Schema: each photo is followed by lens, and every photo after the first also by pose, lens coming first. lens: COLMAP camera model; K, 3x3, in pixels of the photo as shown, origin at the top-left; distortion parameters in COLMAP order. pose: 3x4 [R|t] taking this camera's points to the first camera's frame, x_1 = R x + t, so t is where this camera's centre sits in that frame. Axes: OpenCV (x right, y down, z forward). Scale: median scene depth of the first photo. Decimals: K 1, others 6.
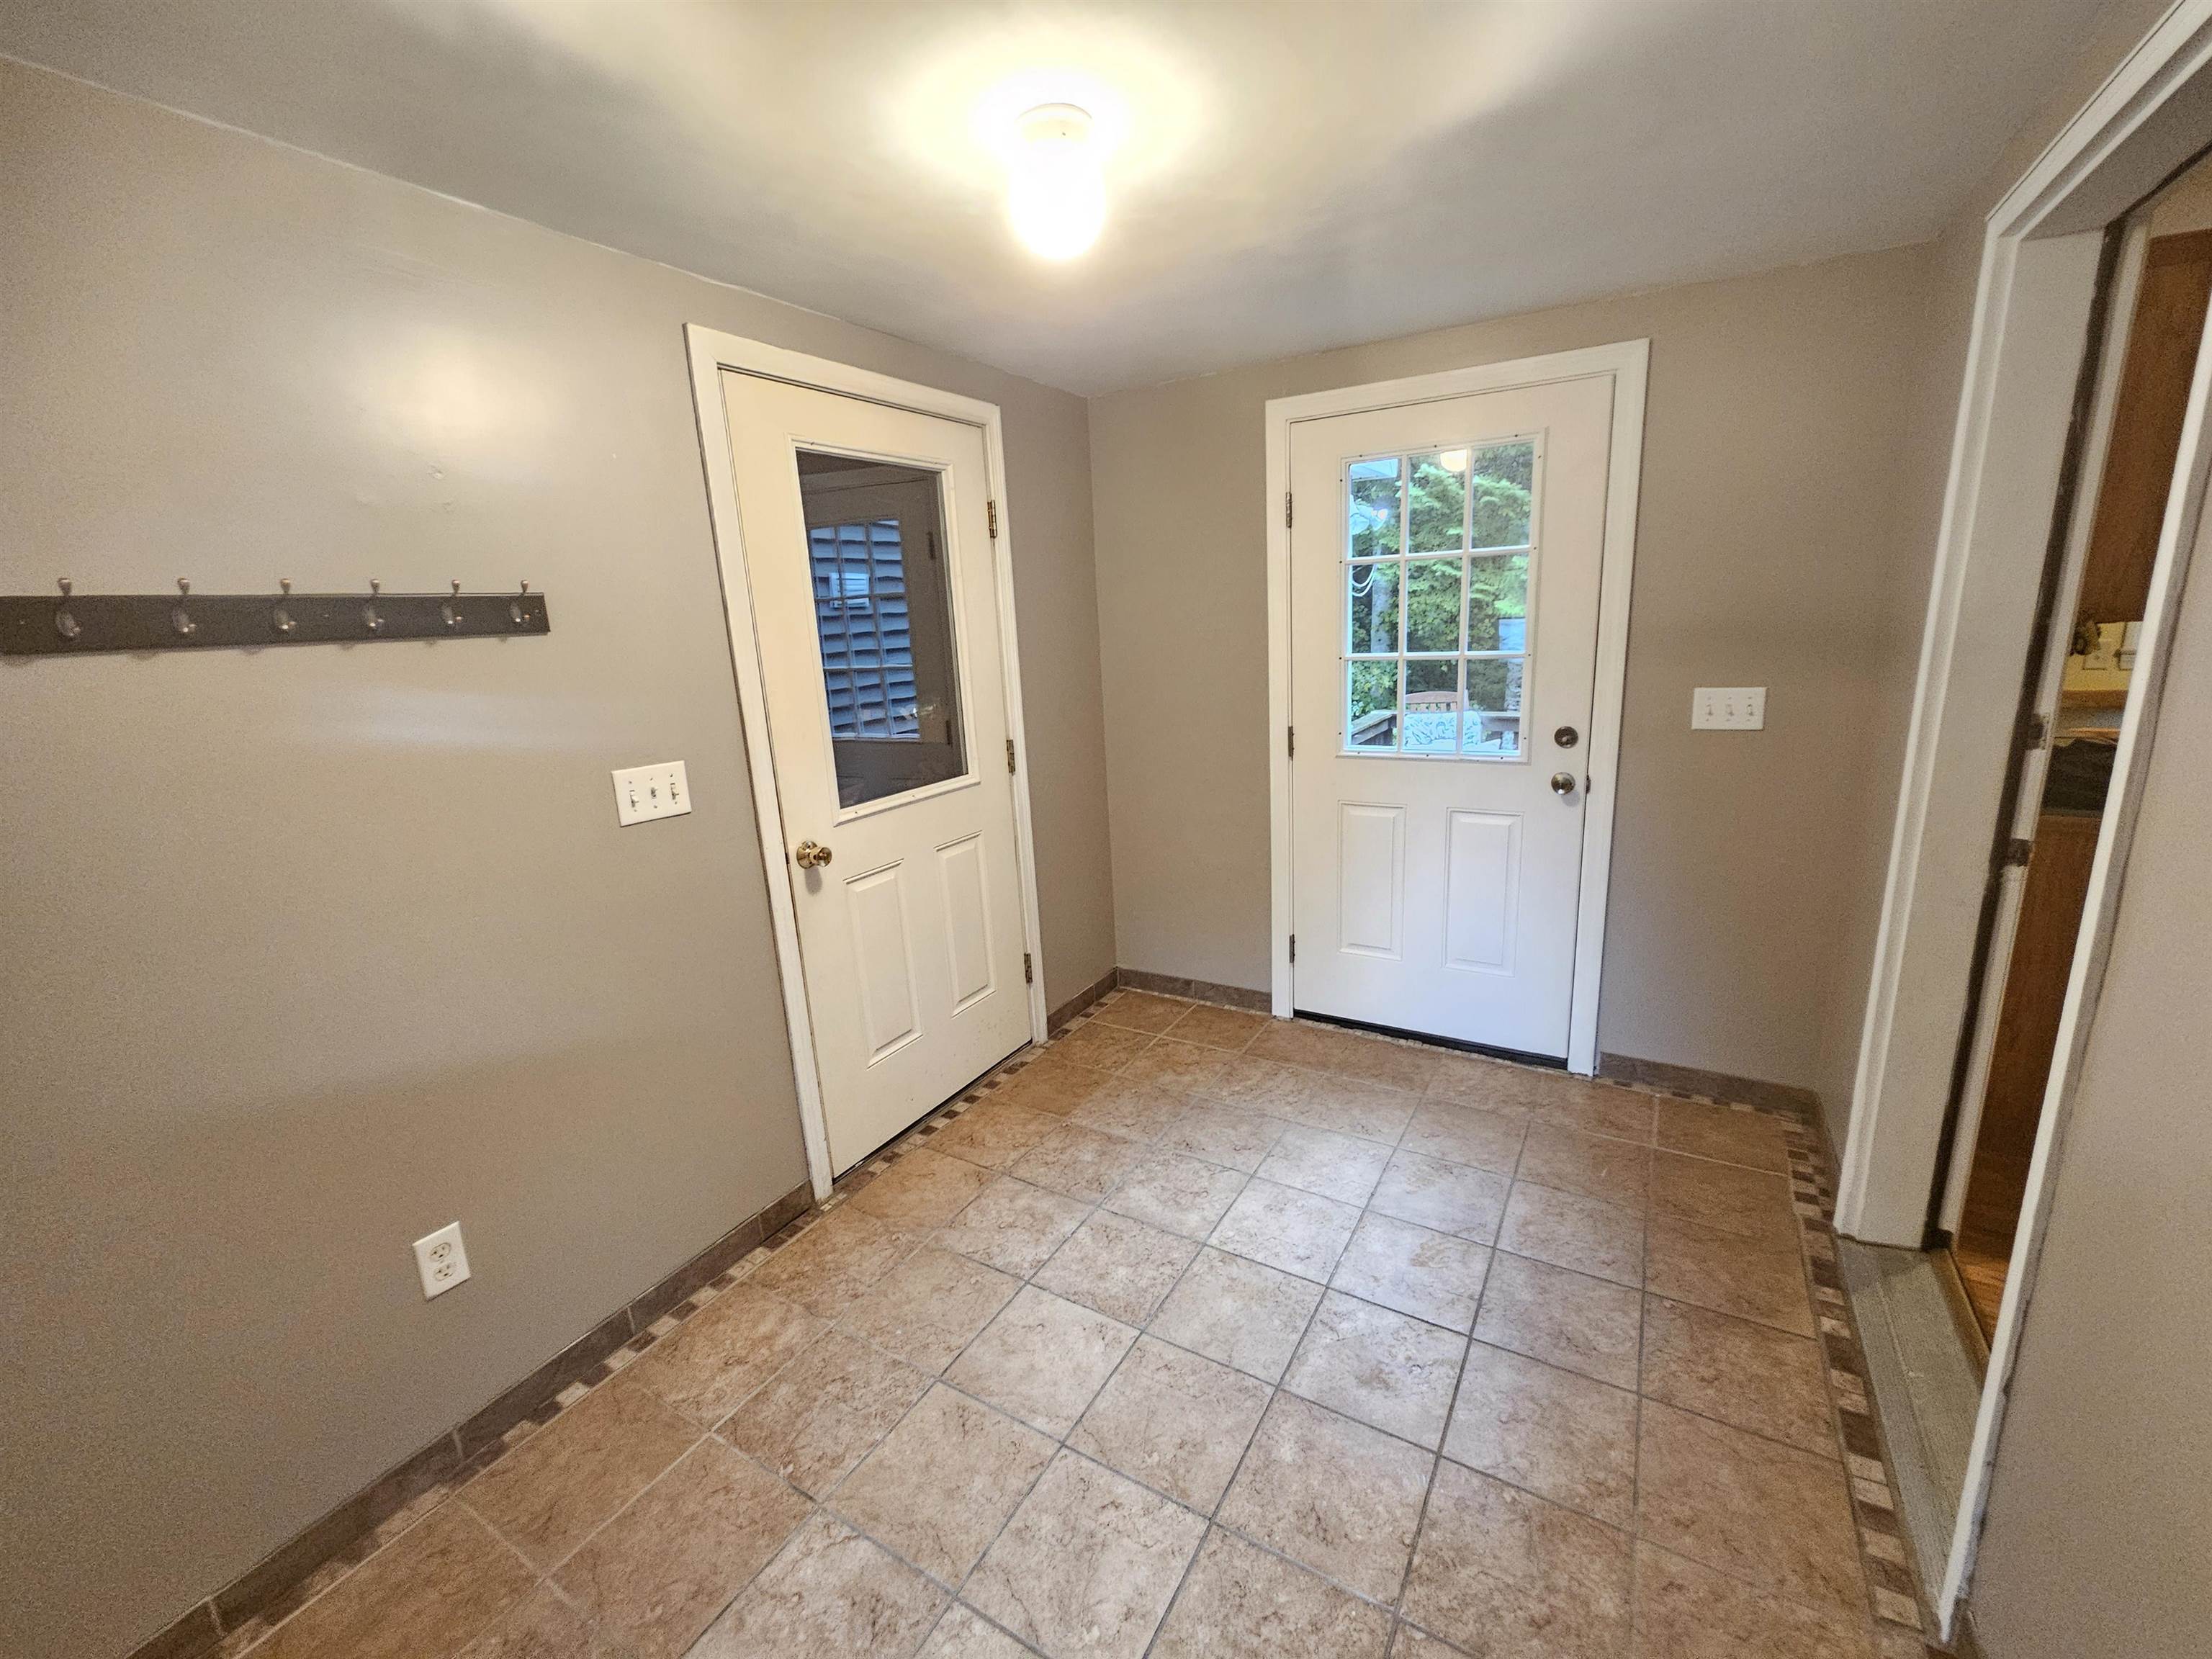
lens RADIAL K [[907.3, 0, 1115.7], [0, 907.3, 826.5], [0, 0, 1]] dist [-0.004360, 0.002527]
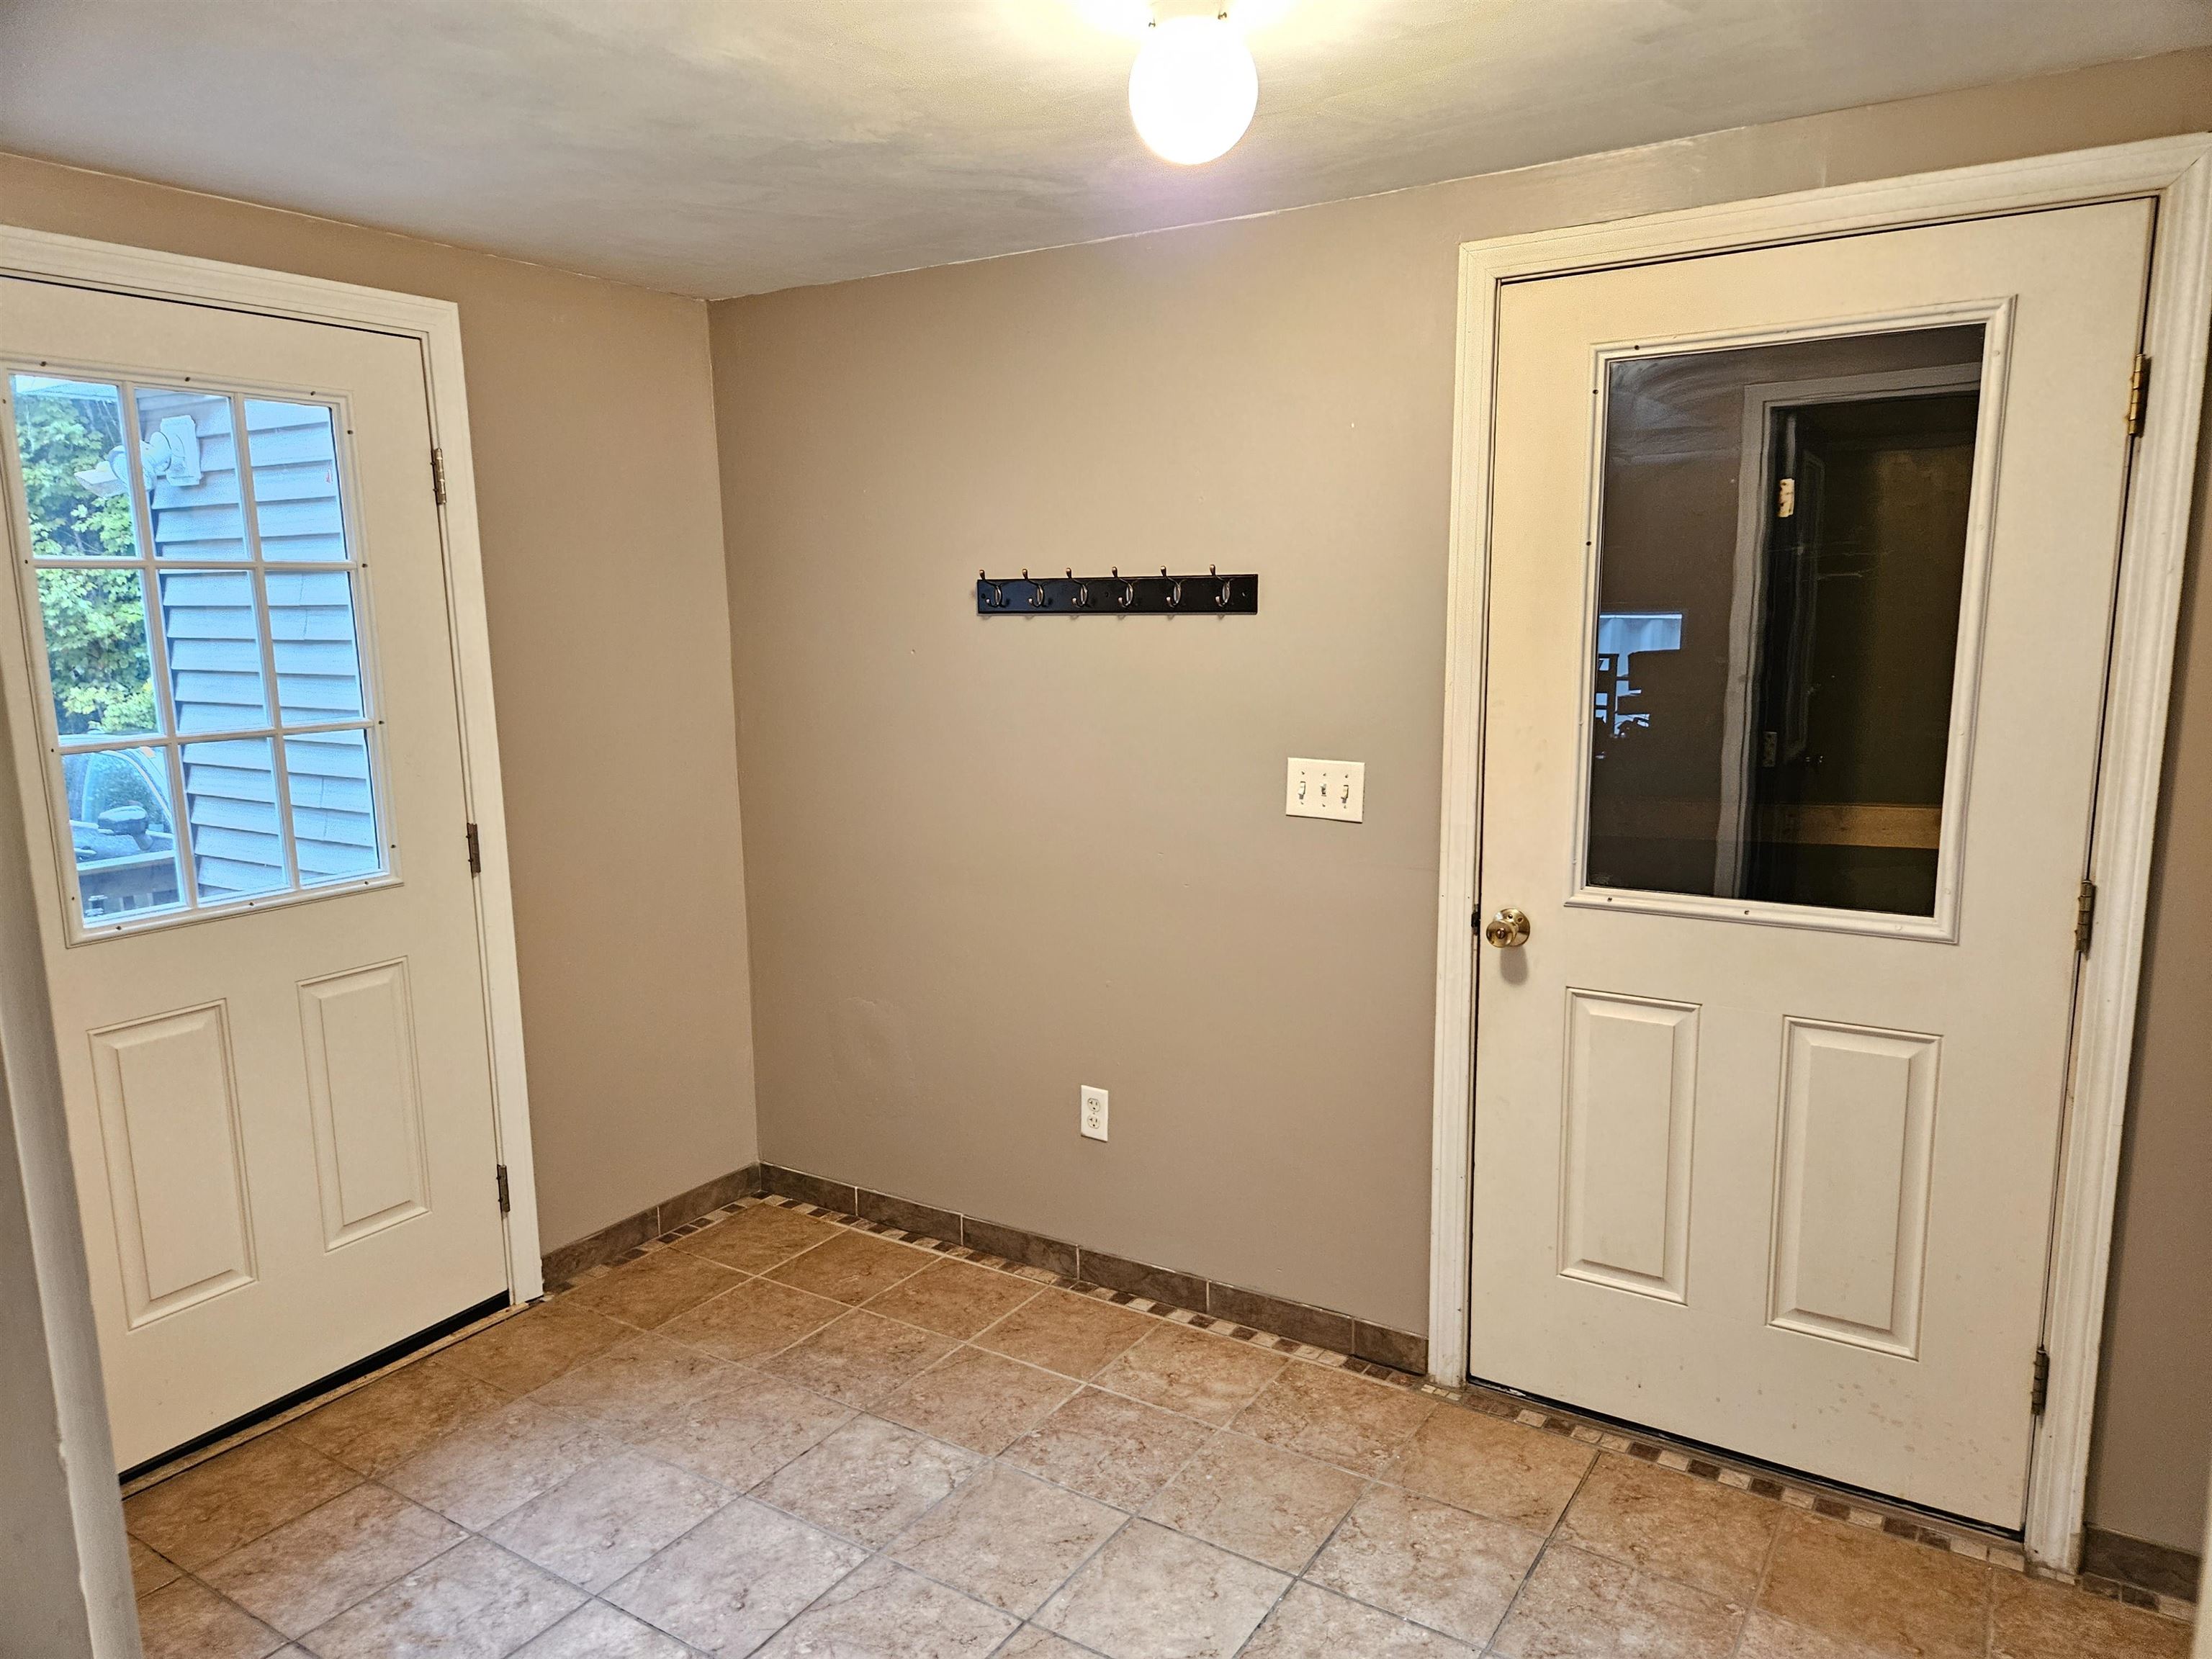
lens RADIAL K [[1466.0, 0, 1113.8], [0, 1466.0, 854.9], [0, 0, 1]] dist [0.072136, -0.046698]
pose [[-0.034254, 0.223115, -0.974190, 0.927275], [-0.214214, 0.950469, 0.225214, -0.255406], [0.976186, 0.216400, 0.015237, 0.761529]]
